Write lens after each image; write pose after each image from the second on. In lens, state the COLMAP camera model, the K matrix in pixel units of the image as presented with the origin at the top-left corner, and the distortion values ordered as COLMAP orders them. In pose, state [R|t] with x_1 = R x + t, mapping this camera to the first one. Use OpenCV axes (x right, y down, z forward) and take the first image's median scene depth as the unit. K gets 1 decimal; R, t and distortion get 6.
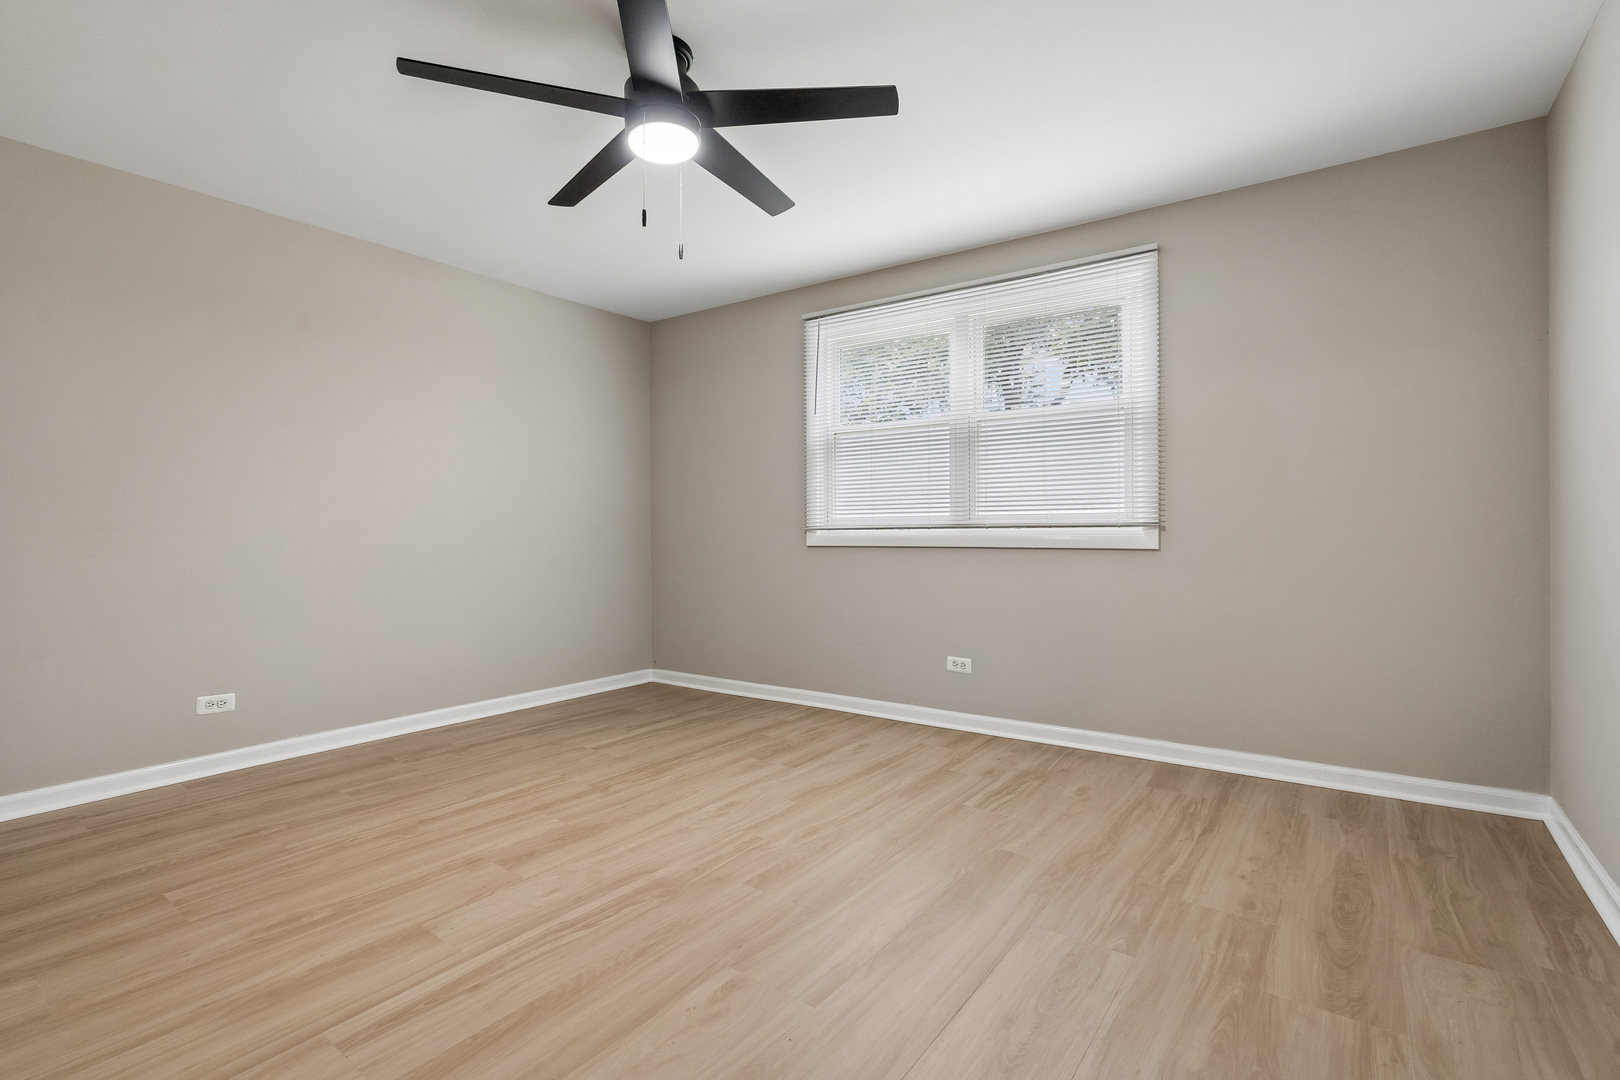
lens RADIAL K [[735.3, 0, 810.8], [0, 735.3, 530.6], [0, 0, 1]] dist [-0.013751, 0.006820]
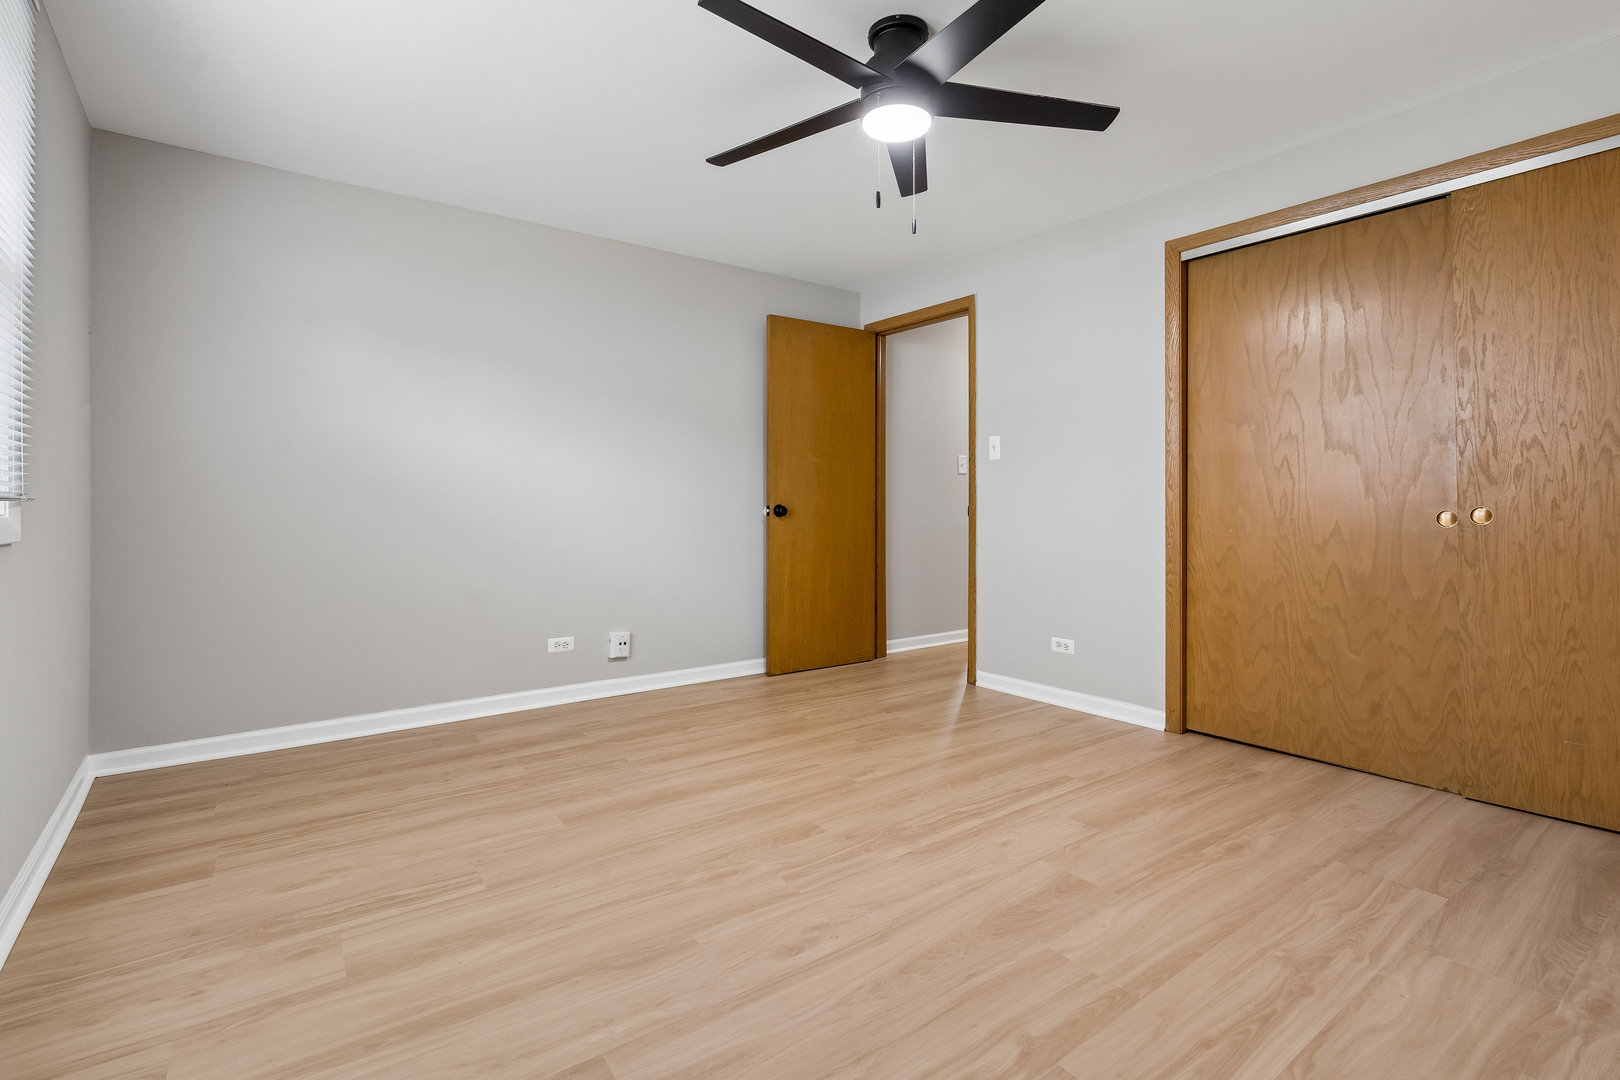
lens RADIAL K [[741.6, 0, 804.4], [0, 741.6, 513.3], [0, 0, 1]] dist [-0.014149, 0.006218]
pose [[-0.948964, 0.004632, 0.315349, -0.345906], [0.007725, 0.999934, 0.008560, 0.005295], [-0.315289, 0.010560, -0.948937, 1.739364]]
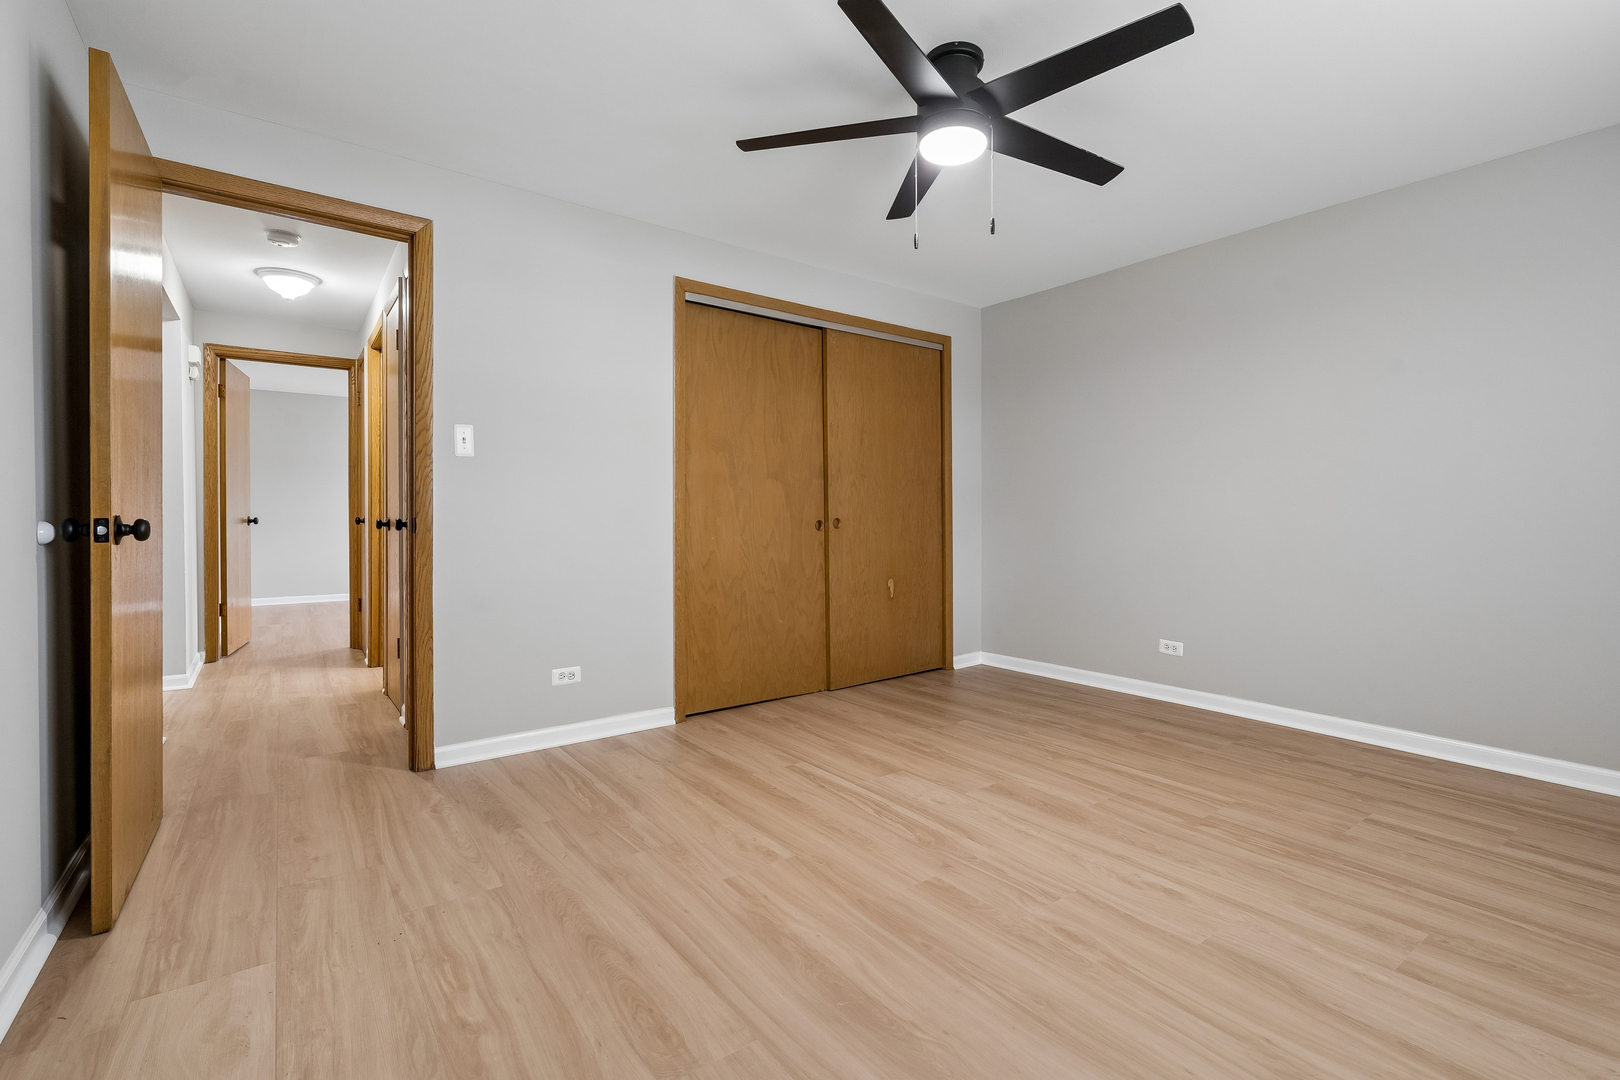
lens RADIAL K [[741.6, 0, 804.4], [0, 741.6, 513.3], [0, 0, 1]] dist [-0.014149, 0.006218]
pose [[-0.307763, 0.001123, -0.951463, 0.761782], [0.002624, 0.999997, 0.000331, -0.000551], [0.951460, -0.002395, -0.307764, 0.972028]]
